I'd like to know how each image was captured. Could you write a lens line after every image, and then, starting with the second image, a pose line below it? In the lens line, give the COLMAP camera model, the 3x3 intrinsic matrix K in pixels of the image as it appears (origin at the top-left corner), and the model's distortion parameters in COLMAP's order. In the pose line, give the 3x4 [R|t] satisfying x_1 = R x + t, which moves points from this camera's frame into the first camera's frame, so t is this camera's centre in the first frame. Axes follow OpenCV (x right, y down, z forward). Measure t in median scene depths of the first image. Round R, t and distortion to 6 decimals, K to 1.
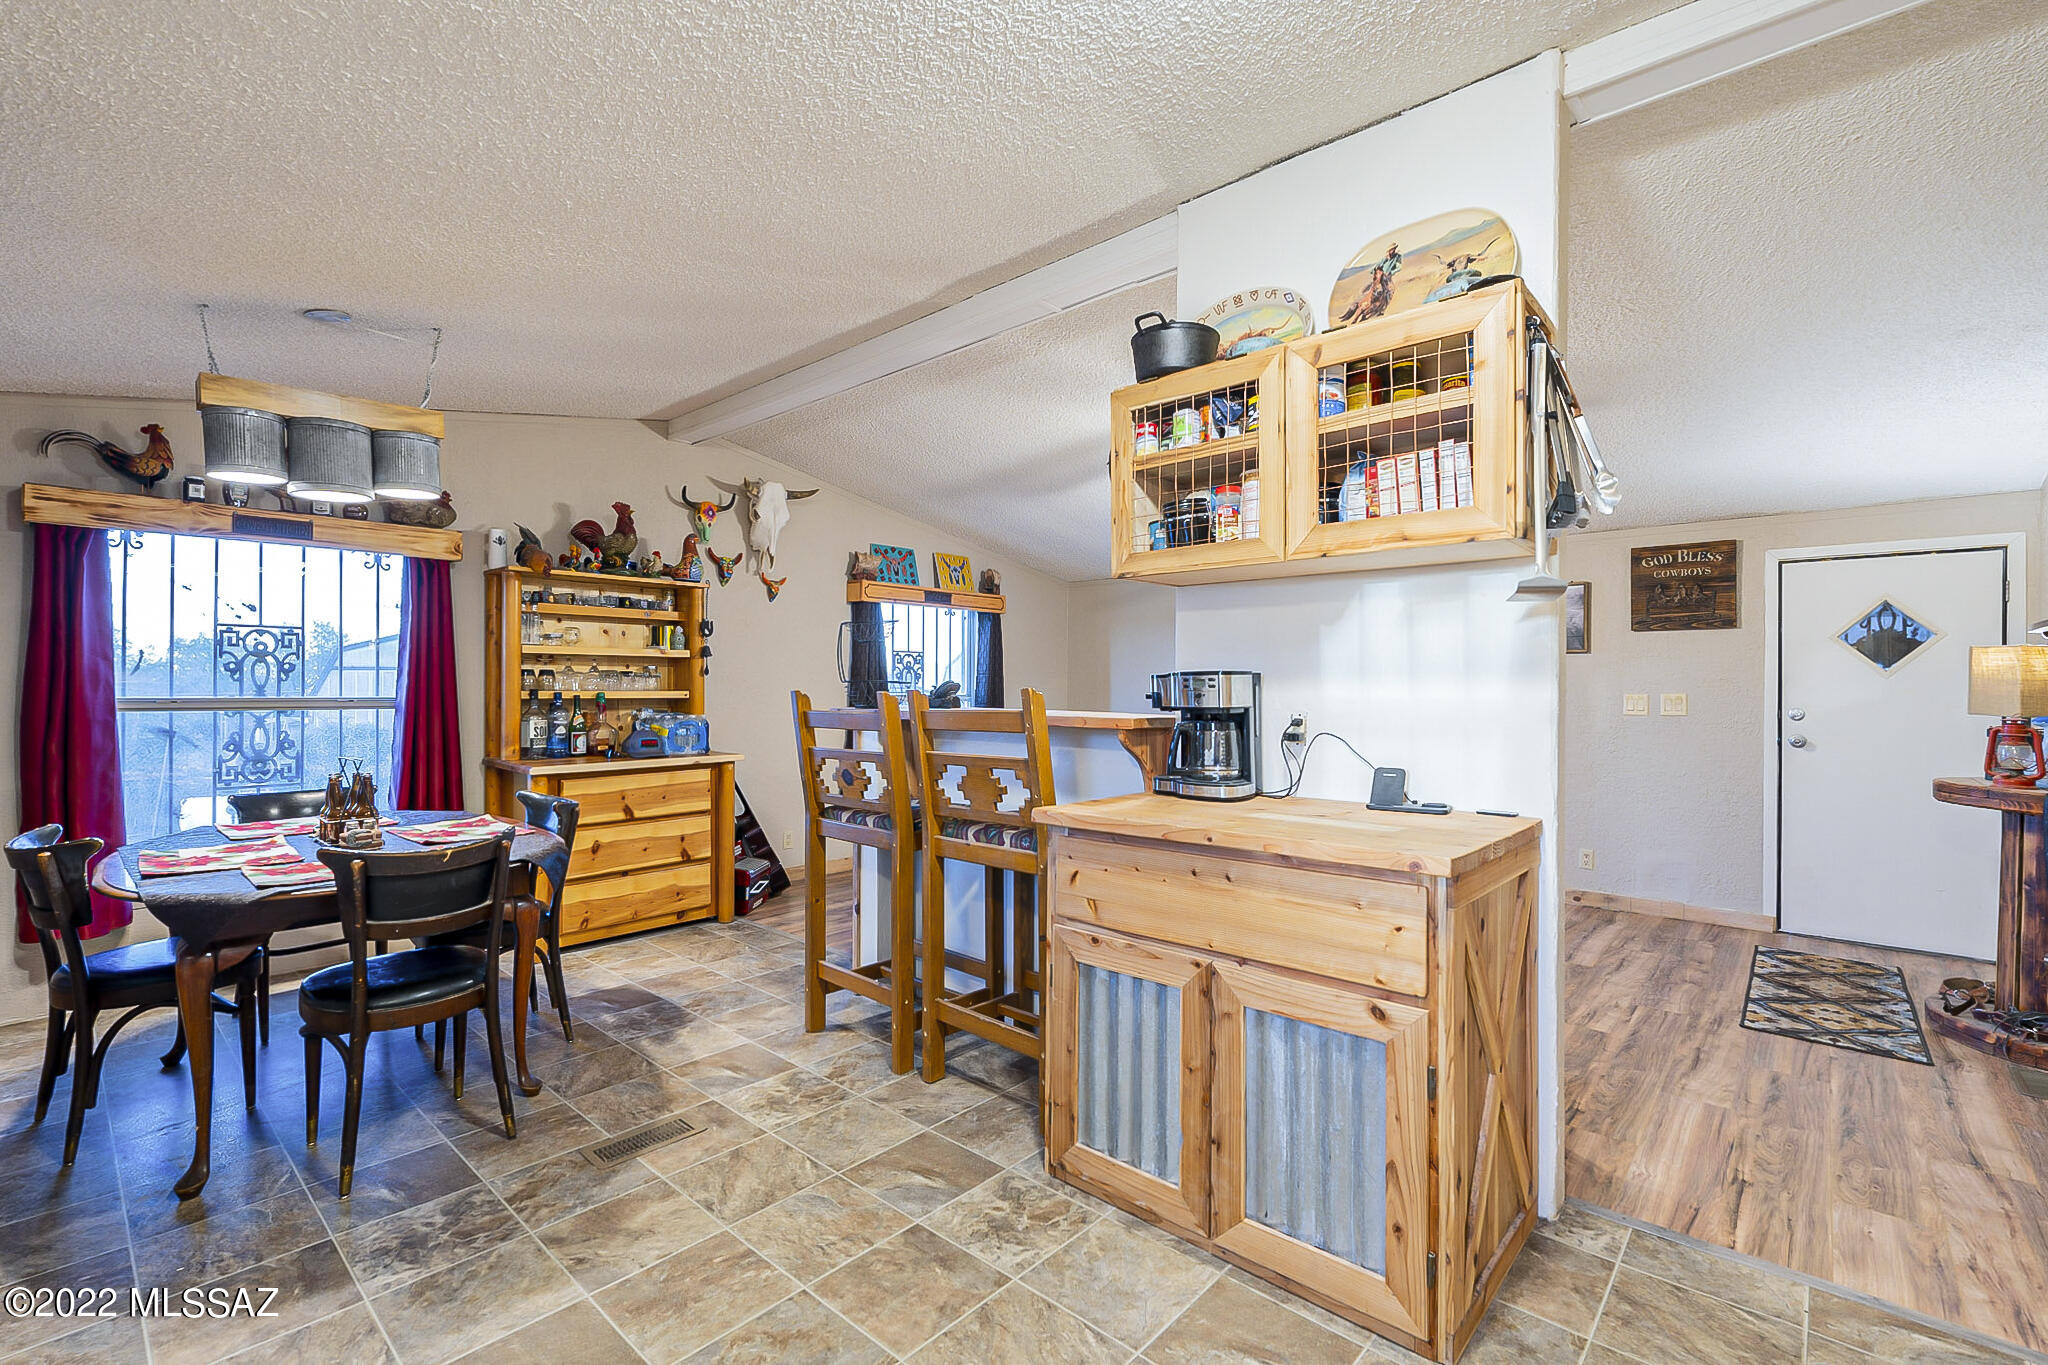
lens RADIAL K [[899.3, 0, 1020.9], [0, 899.3, 679.7], [0, 0, 1]] dist [-0.004889, 0.000318]
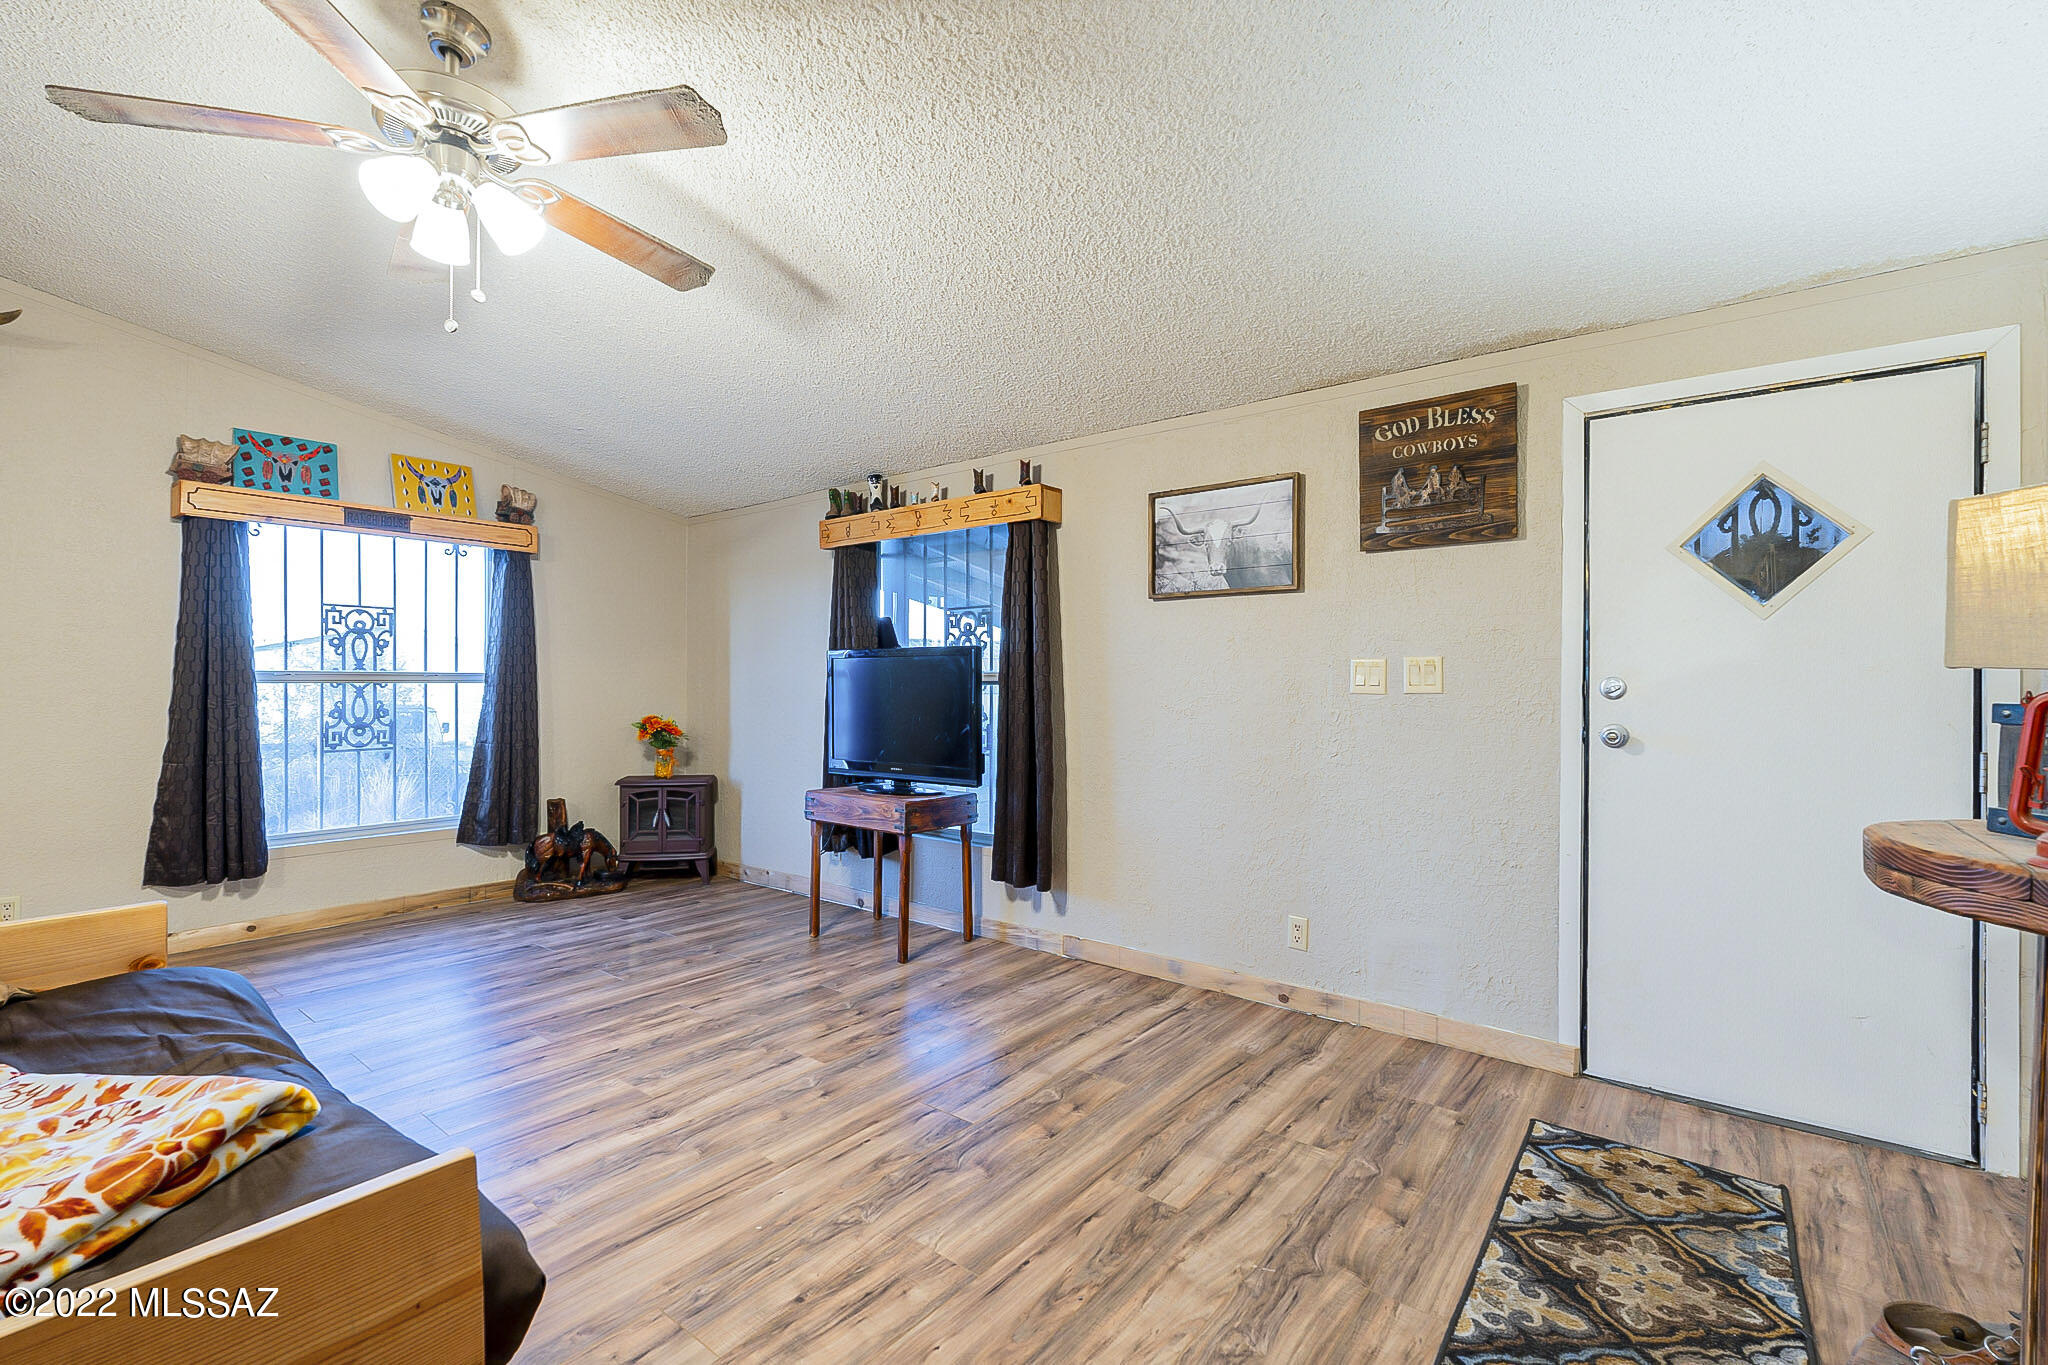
lens RADIAL K [[899.3, 0, 1017.5], [0, 899.3, 678.0], [0, 0, 1]] dist [-0.004889, 0.000318]
pose [[0.997933, -0.002017, 0.064235, 0.473527], [0.001866, 0.999995, 0.002409, 0.031227], [-0.064240, -0.002284, 0.997932, 0.480186]]
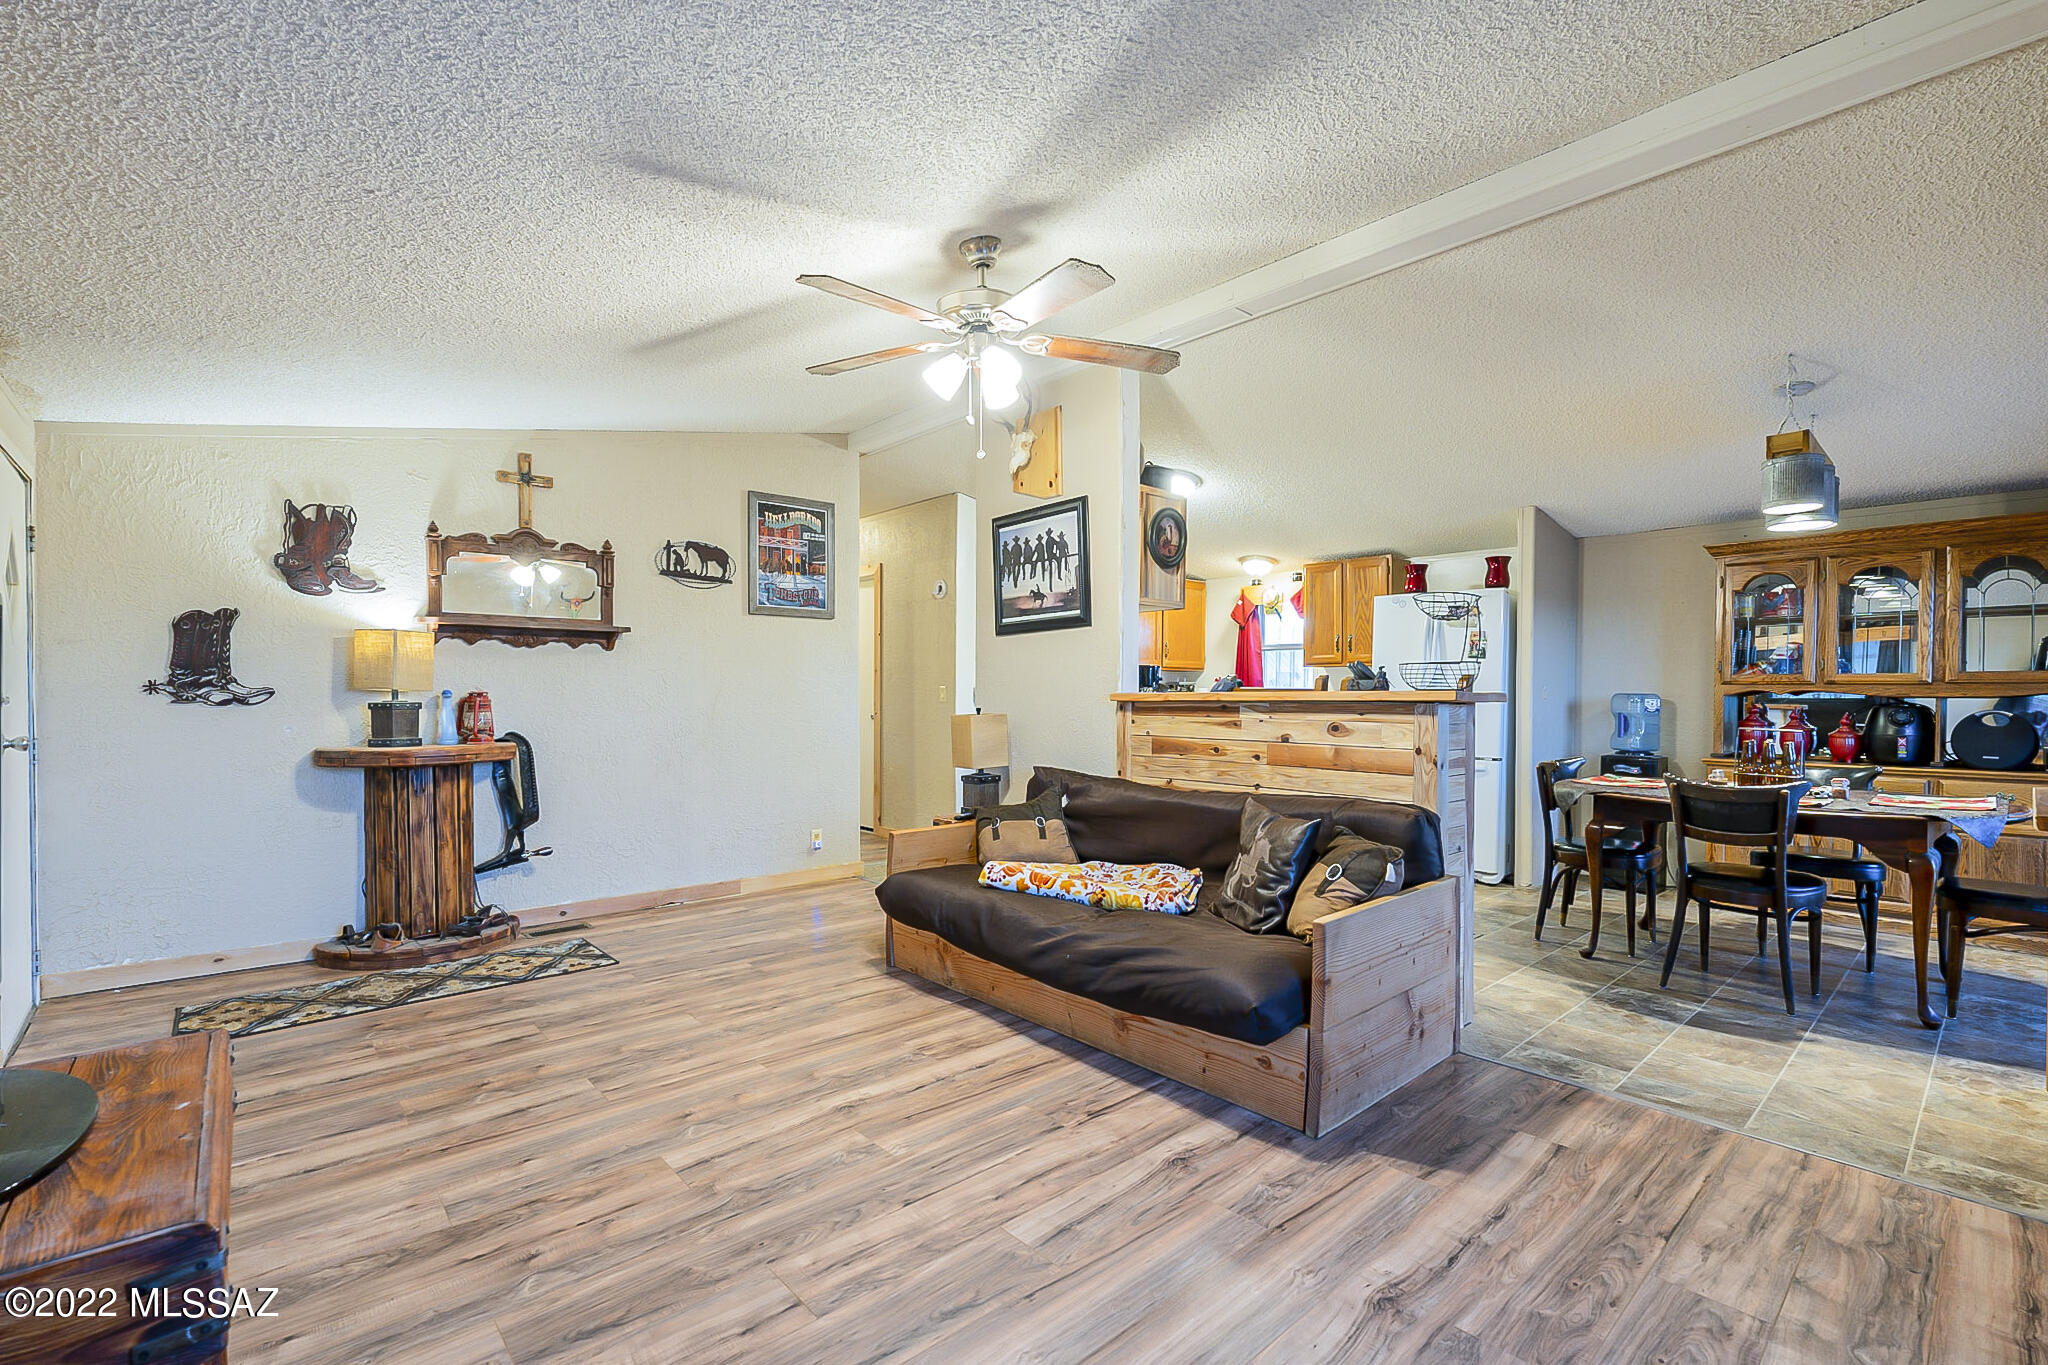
lens RADIAL K [[899.3, 0, 1033.4], [0, 899.3, 701.9], [0, 0, 1]] dist [-0.004889, 0.000318]
pose [[-0.995843, -0.006119, 0.090882, 0.129322], [-0.005578, 0.999965, 0.006203, 0.032181], [-0.090916, 0.005670, -0.995842, 1.570876]]
